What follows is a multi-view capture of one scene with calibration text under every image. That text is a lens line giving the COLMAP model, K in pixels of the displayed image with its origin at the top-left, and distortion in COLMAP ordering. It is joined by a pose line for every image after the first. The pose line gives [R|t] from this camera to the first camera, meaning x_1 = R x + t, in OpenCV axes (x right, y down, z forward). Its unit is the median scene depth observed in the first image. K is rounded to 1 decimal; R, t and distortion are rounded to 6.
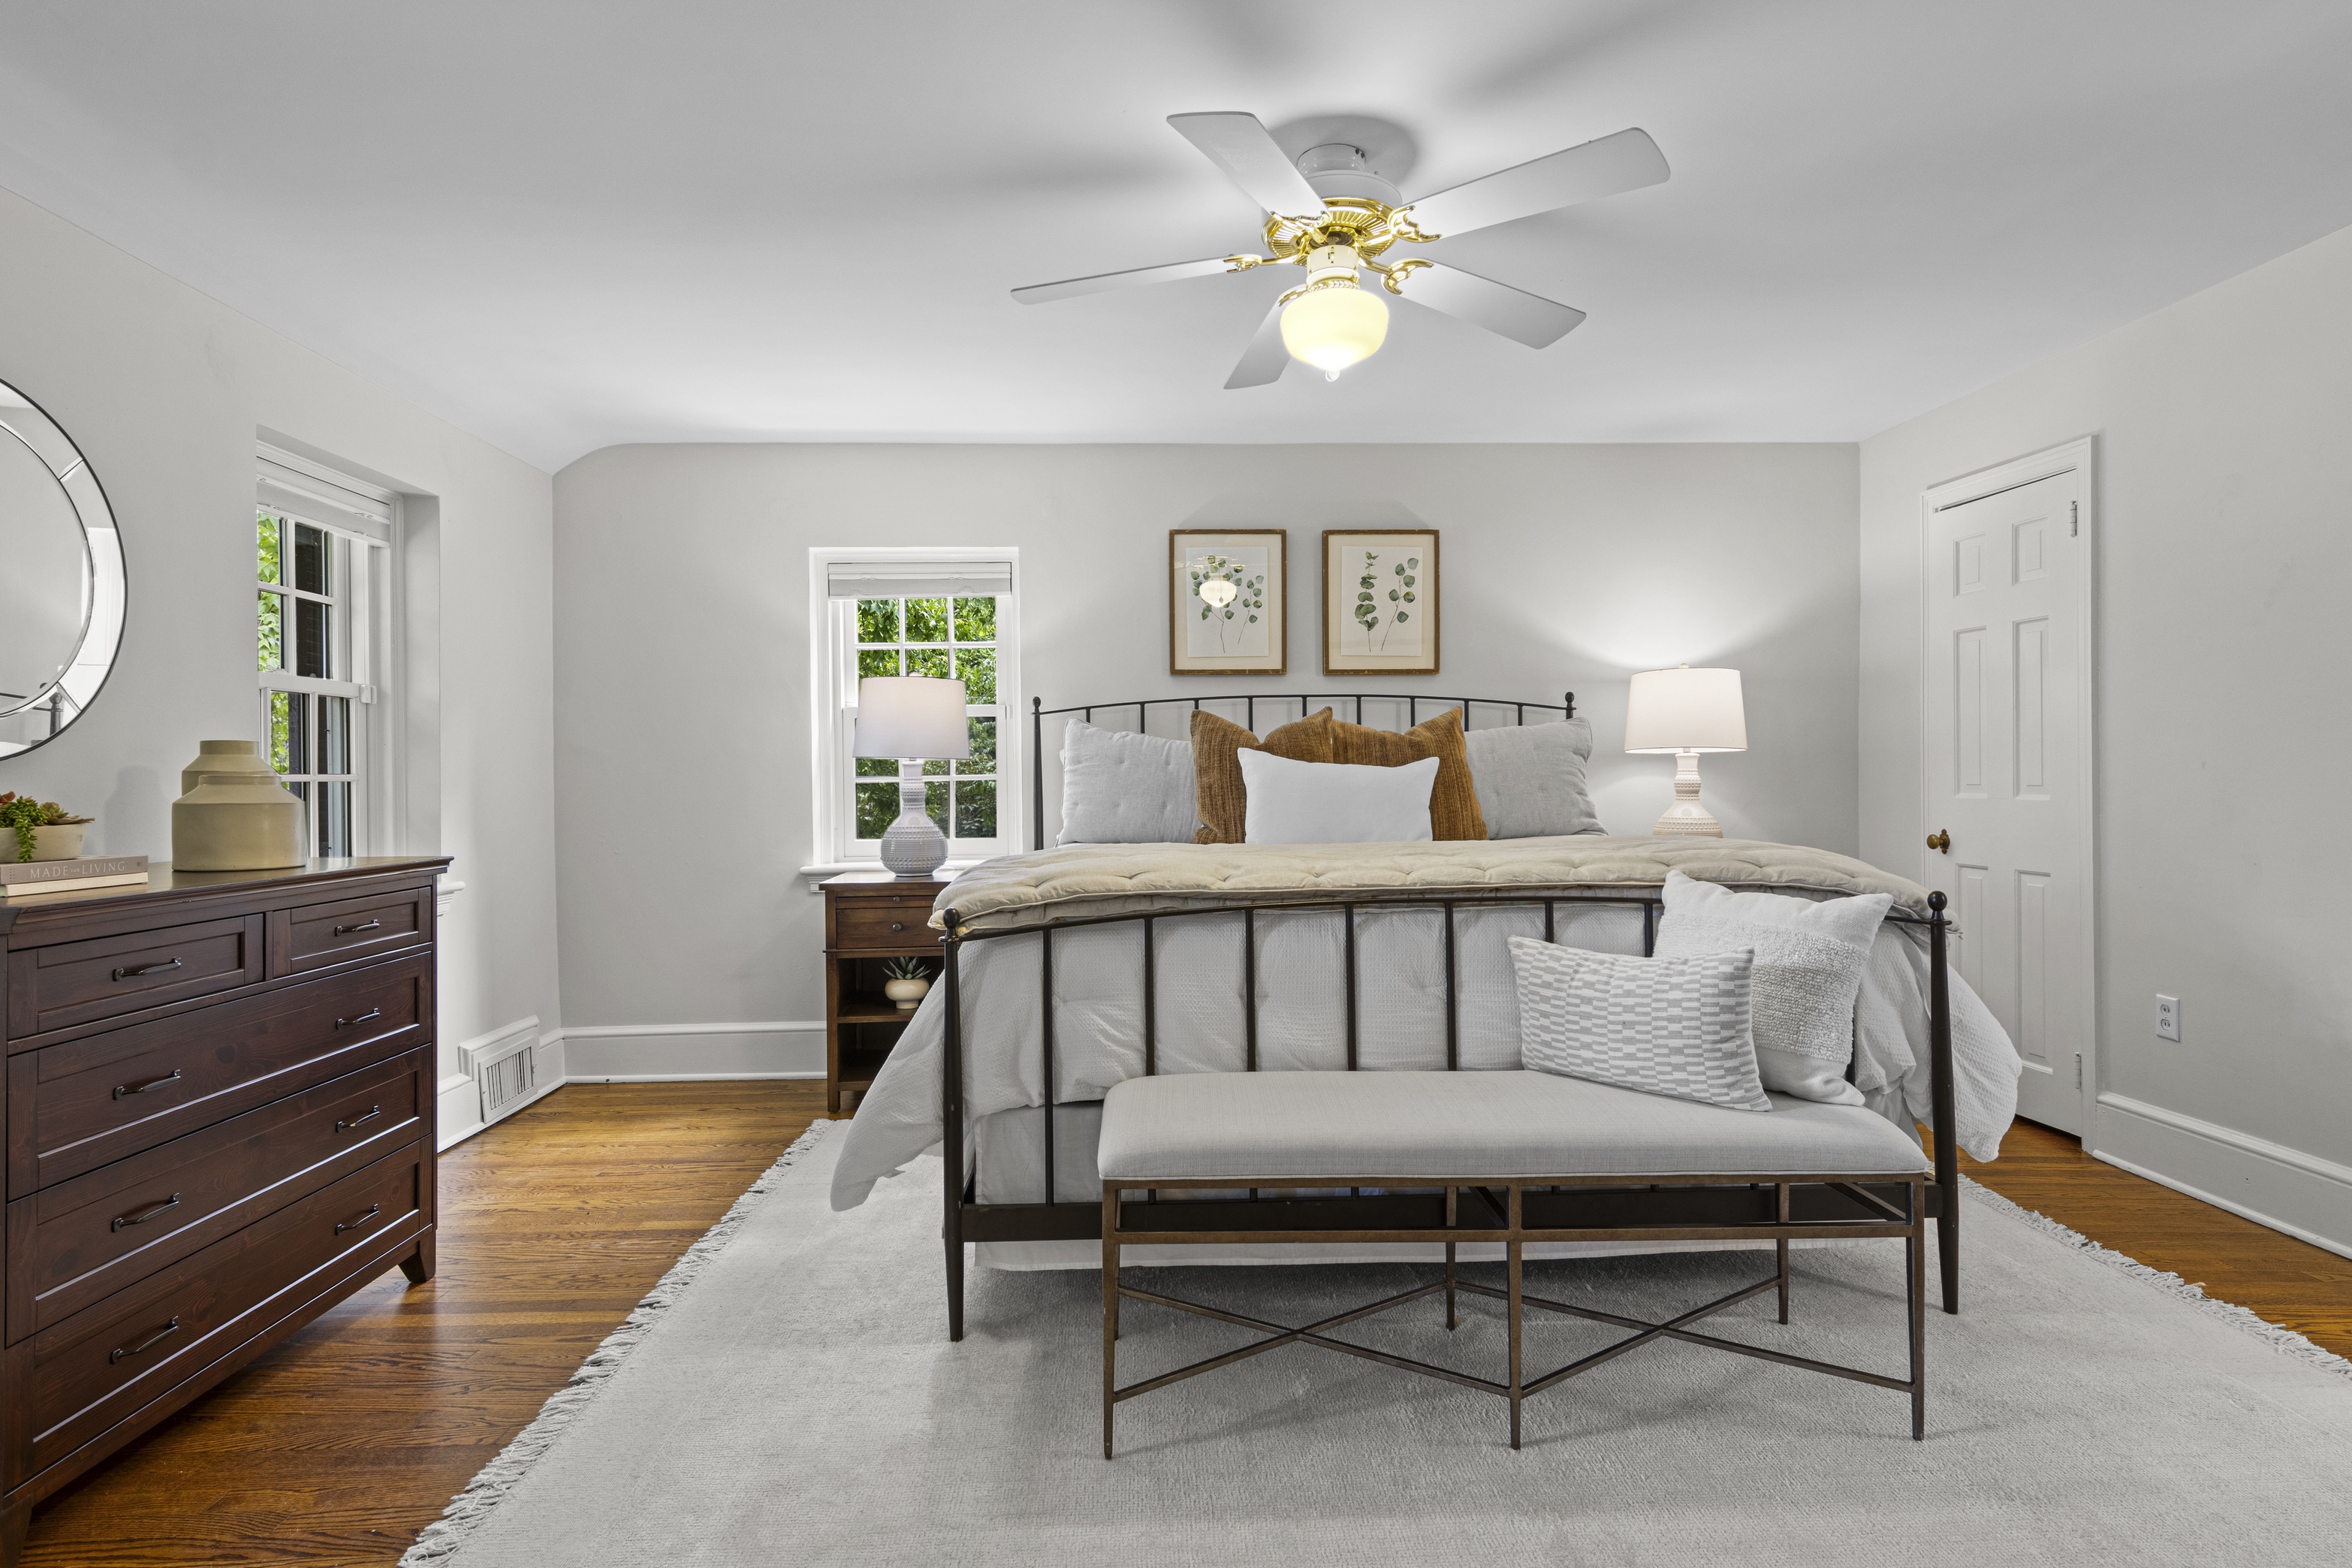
lens RADIAL K [[1206.2, 0, 1176.8], [0, 1206.2, 792.9], [0, 0, 1]] dist [0.013434, -0.002339]
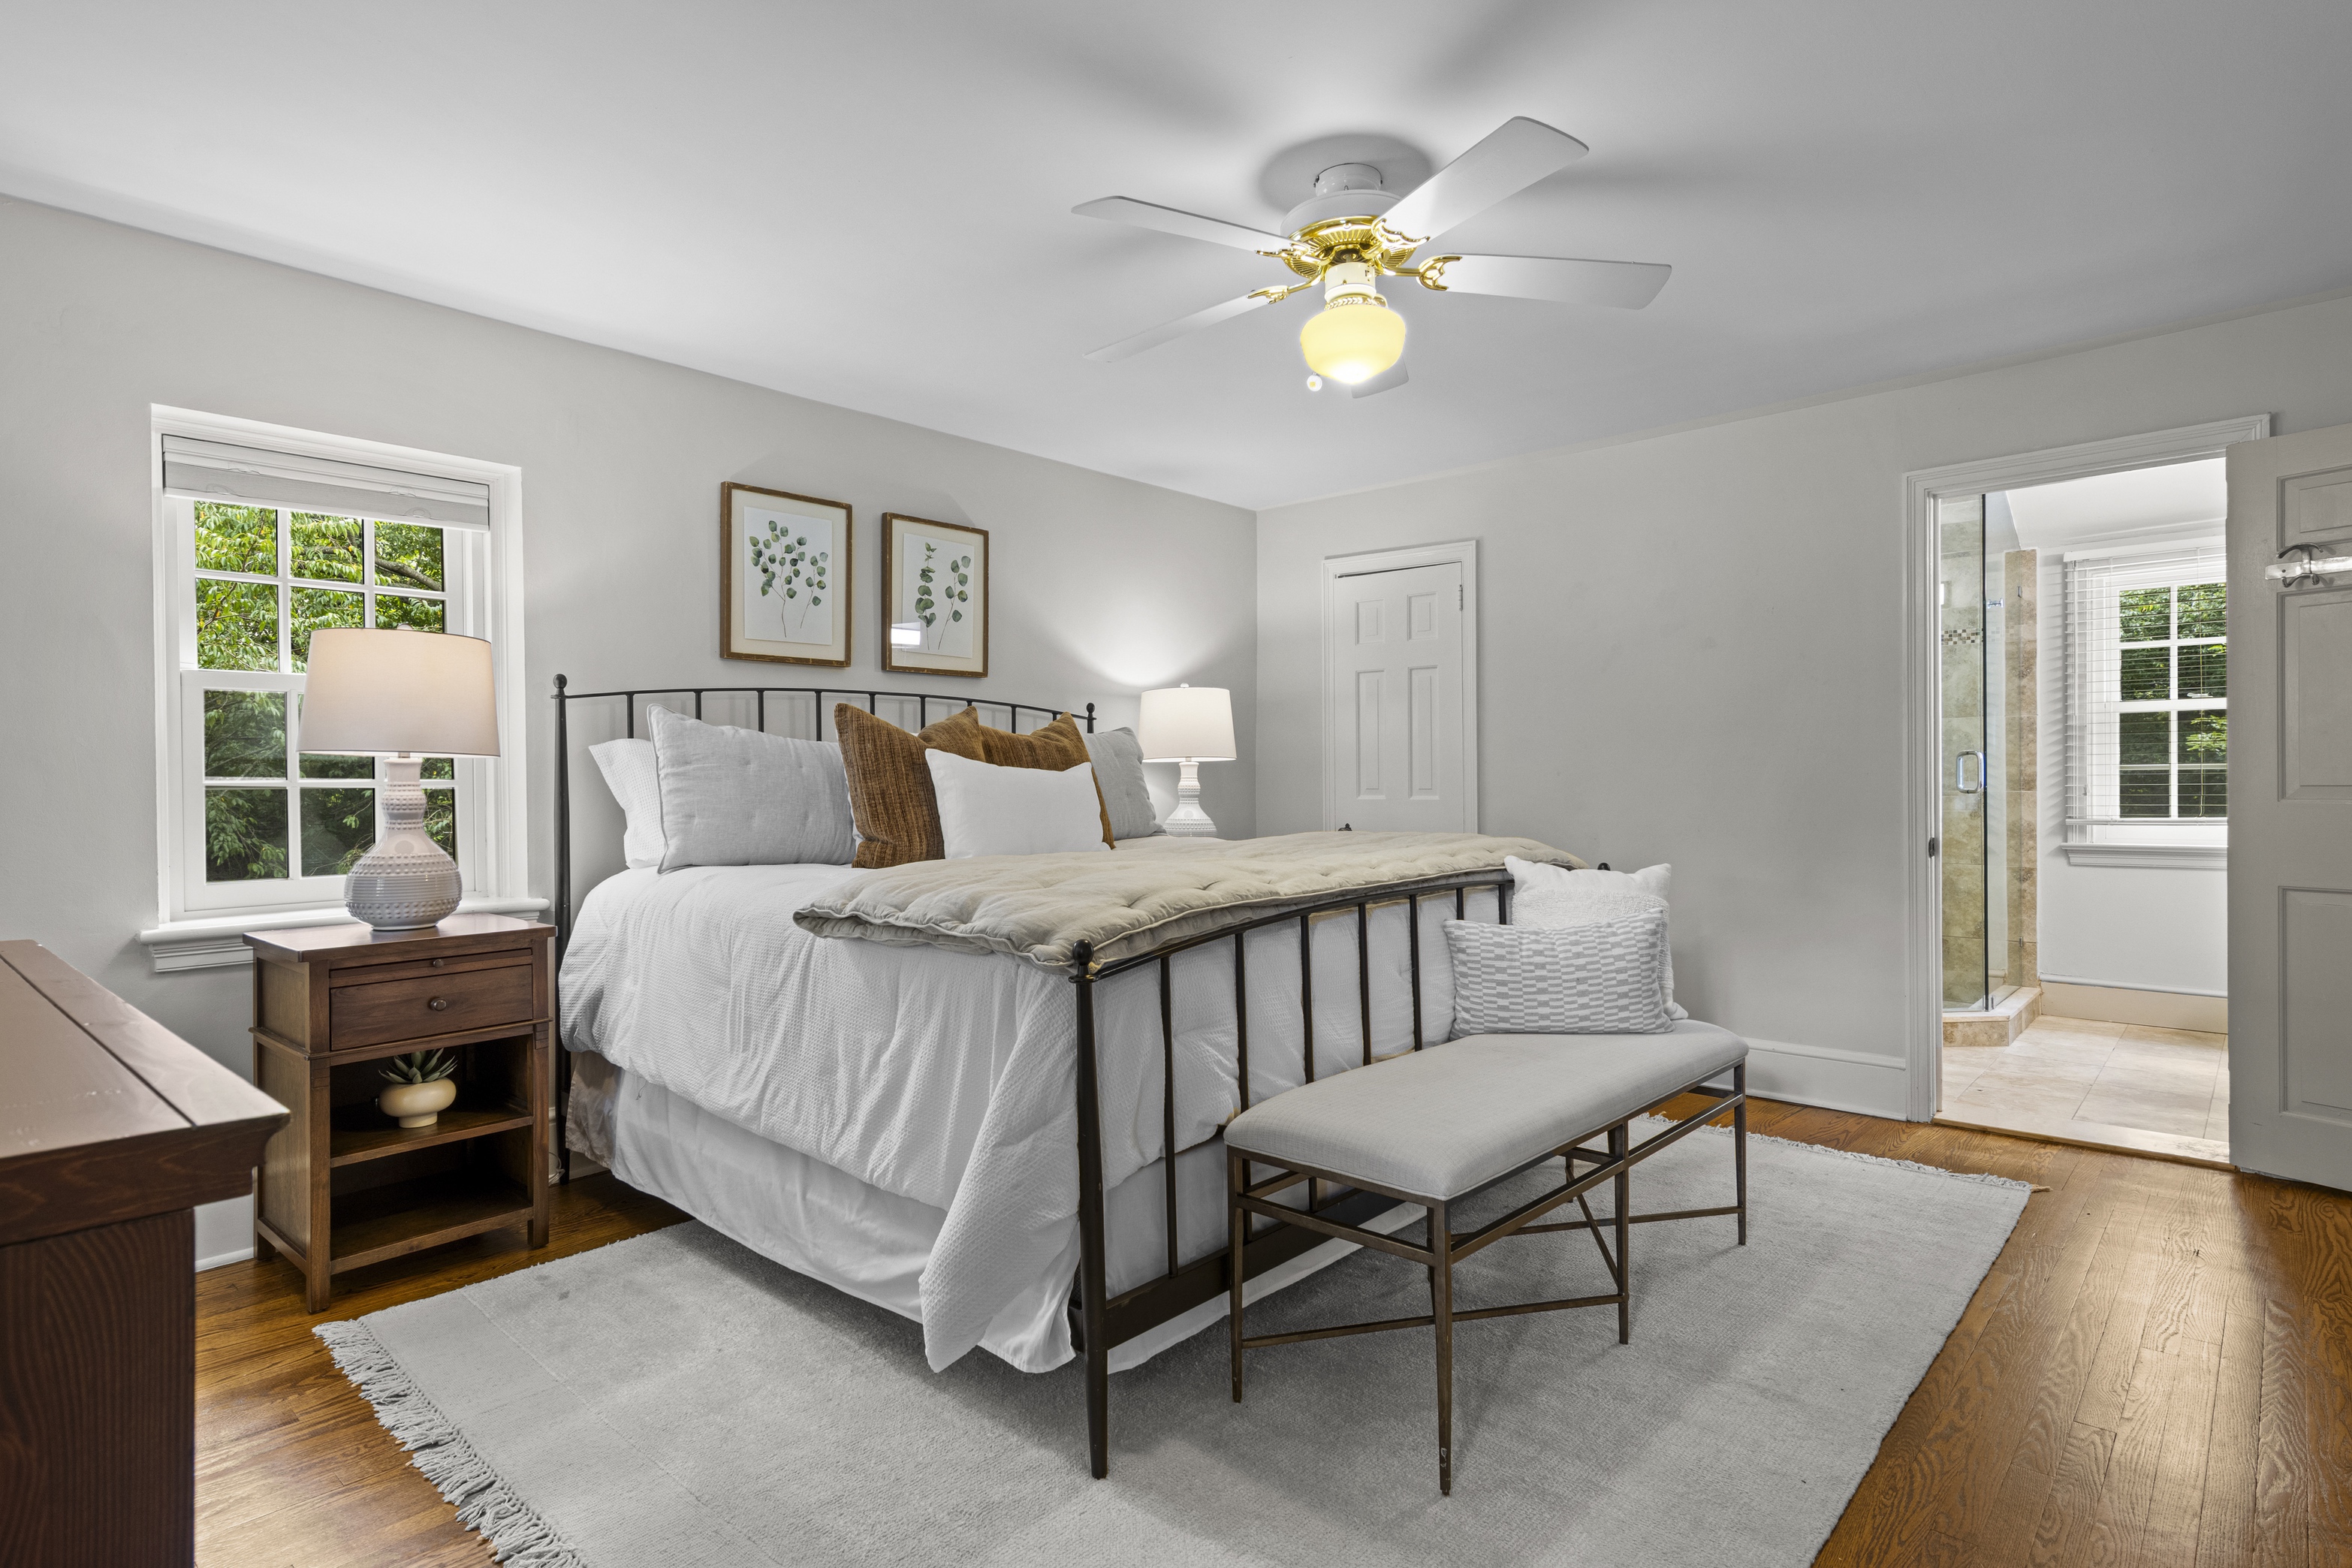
lens RADIAL K [[1206.2, 0, 1191.3], [0, 1206.2, 790.5], [0, 0, 1]] dist [0.013434, -0.002339]
pose [[0.701455, -0.002949, 0.712708, -0.392430], [0.011299, 0.999912, -0.006984, 0.001548], [-0.712625, 0.012952, 0.701426, 0.212117]]
